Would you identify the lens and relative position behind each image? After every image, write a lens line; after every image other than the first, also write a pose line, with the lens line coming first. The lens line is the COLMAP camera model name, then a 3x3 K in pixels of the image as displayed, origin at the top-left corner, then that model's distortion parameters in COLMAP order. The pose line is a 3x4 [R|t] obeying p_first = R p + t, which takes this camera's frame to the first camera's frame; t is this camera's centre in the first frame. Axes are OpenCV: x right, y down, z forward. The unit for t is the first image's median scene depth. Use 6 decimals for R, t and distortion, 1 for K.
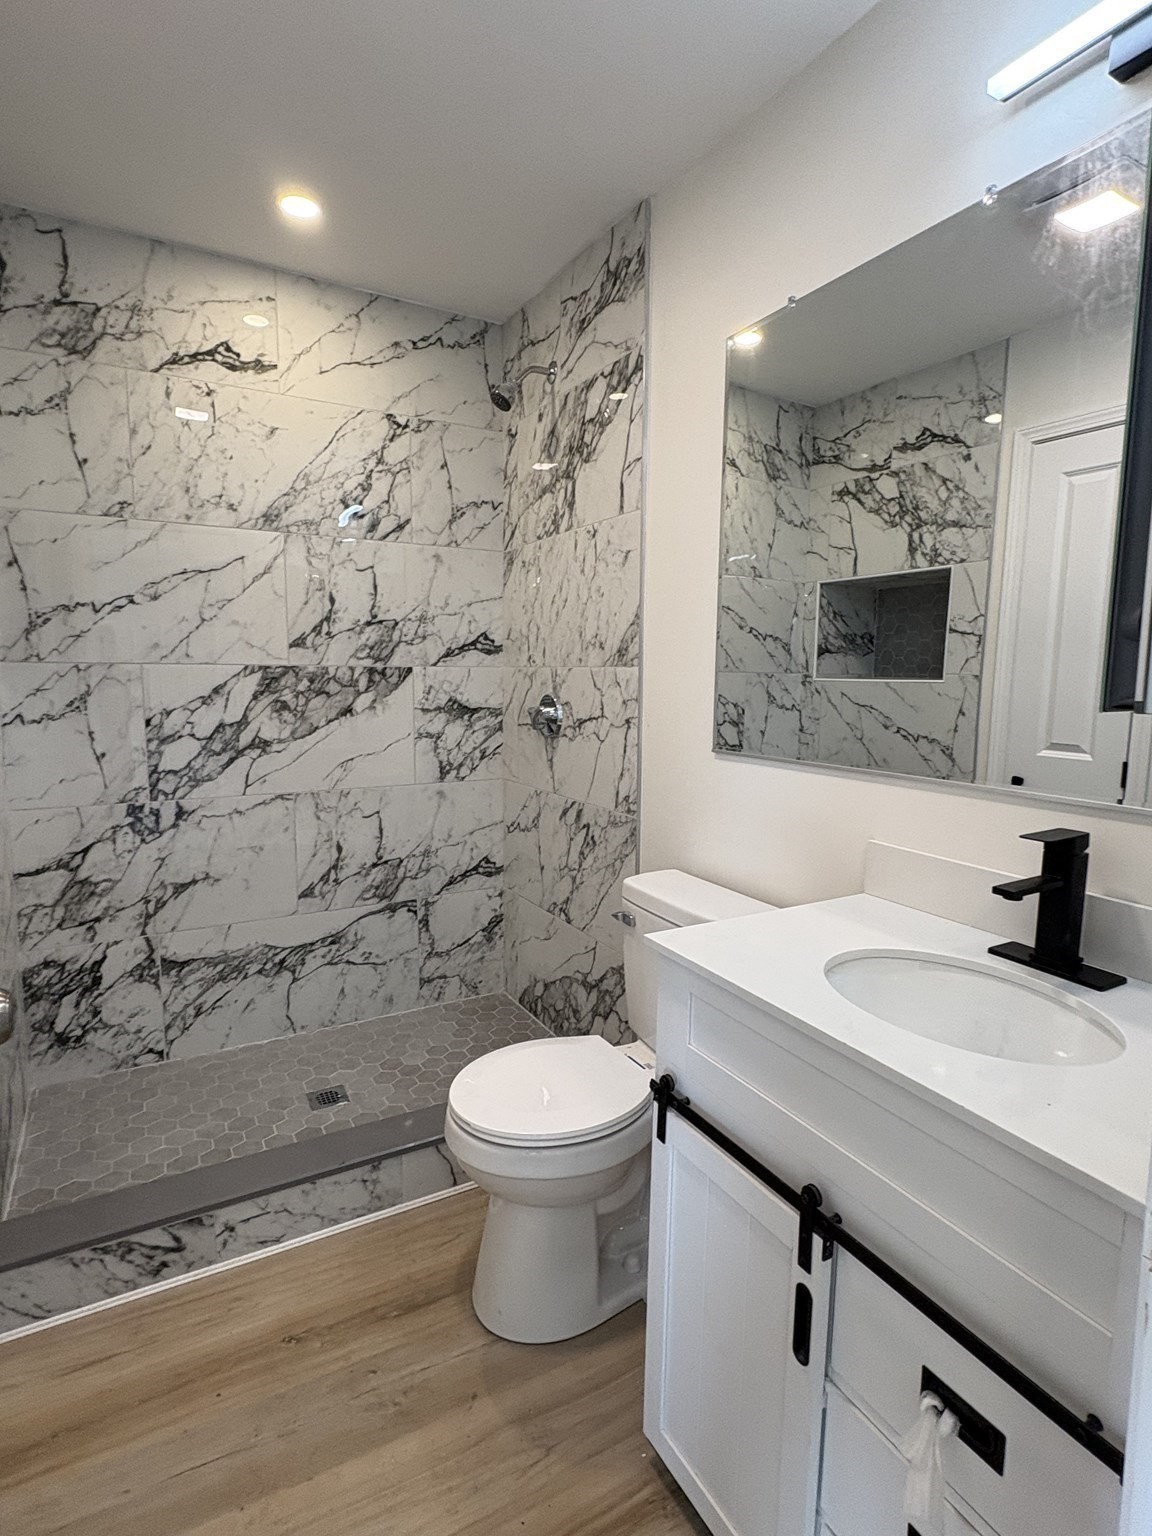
lens RADIAL K [[794.7, 0, 576.0], [0, 794.7, 768.0], [0, 0, 1]] dist [-0.007169, 0.005711]
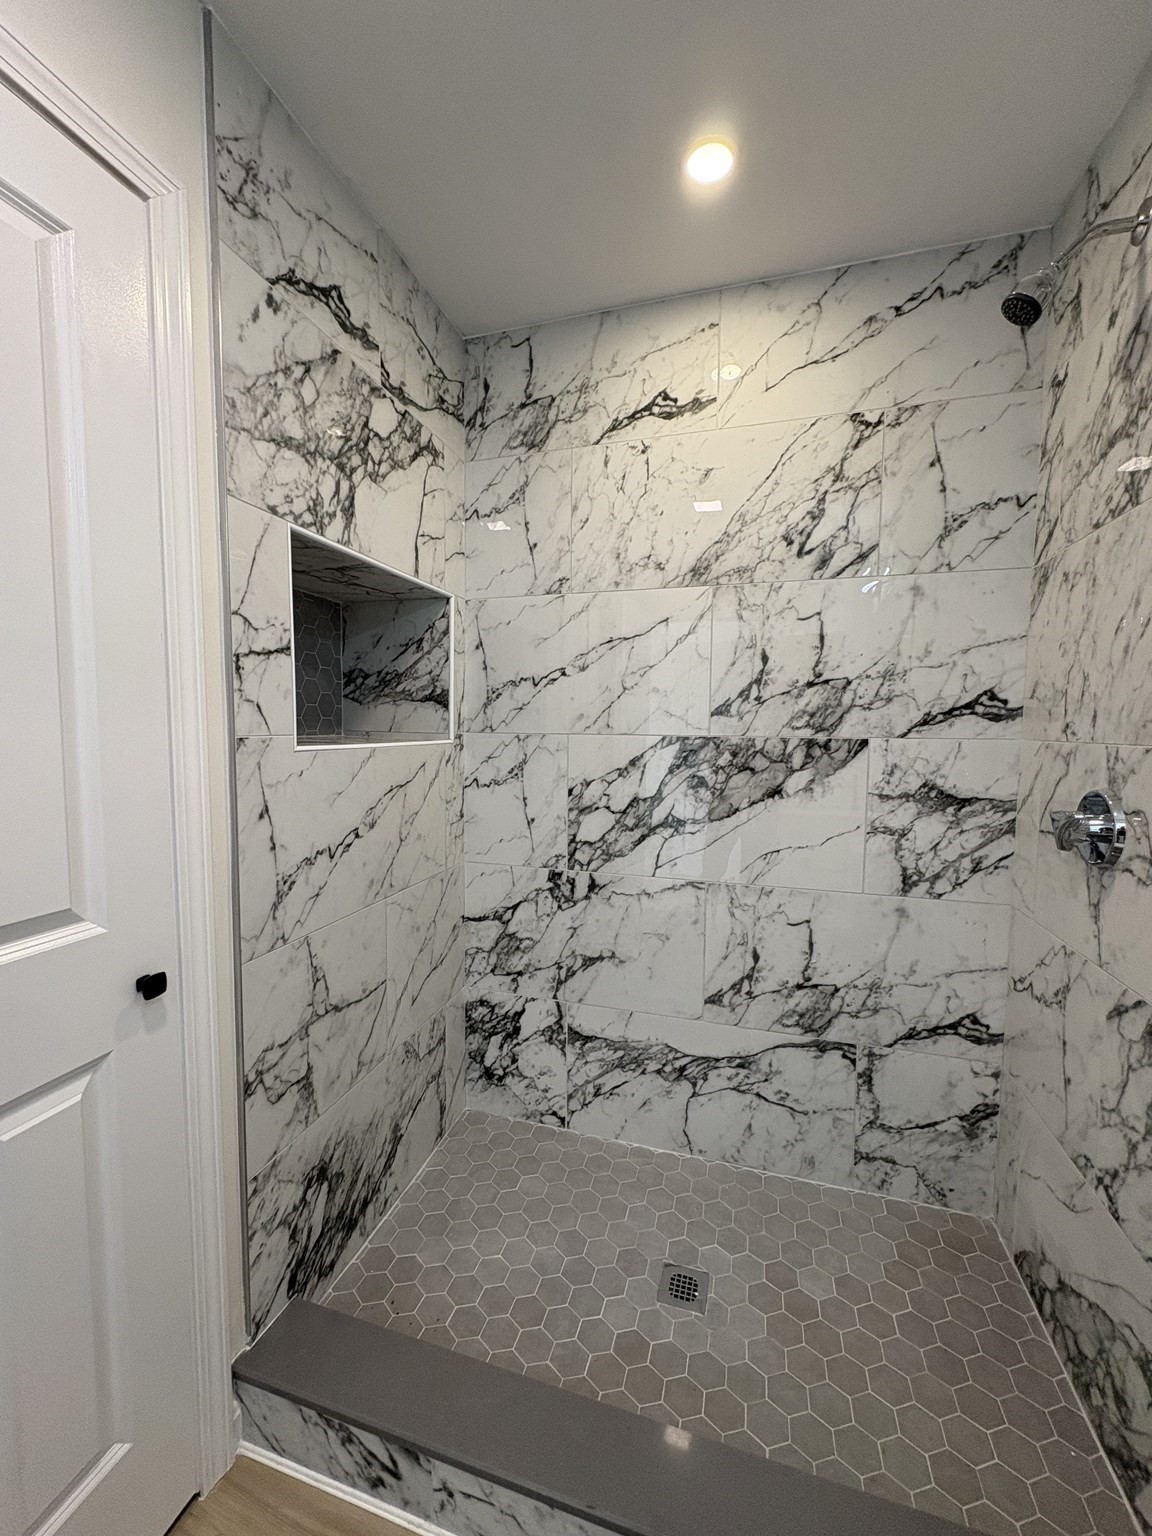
lens RADIAL K [[608.1, 0, 576.0], [0, 608.1, 768.0], [0, 0, 1]] dist [0.000705, -0.000060]
pose [[0.694115, 0.048030, -0.718260, 0.018405], [-0.089820, 0.995753, -0.020215, -0.066659], [0.714238, 0.078546, 0.695481, 0.424994]]
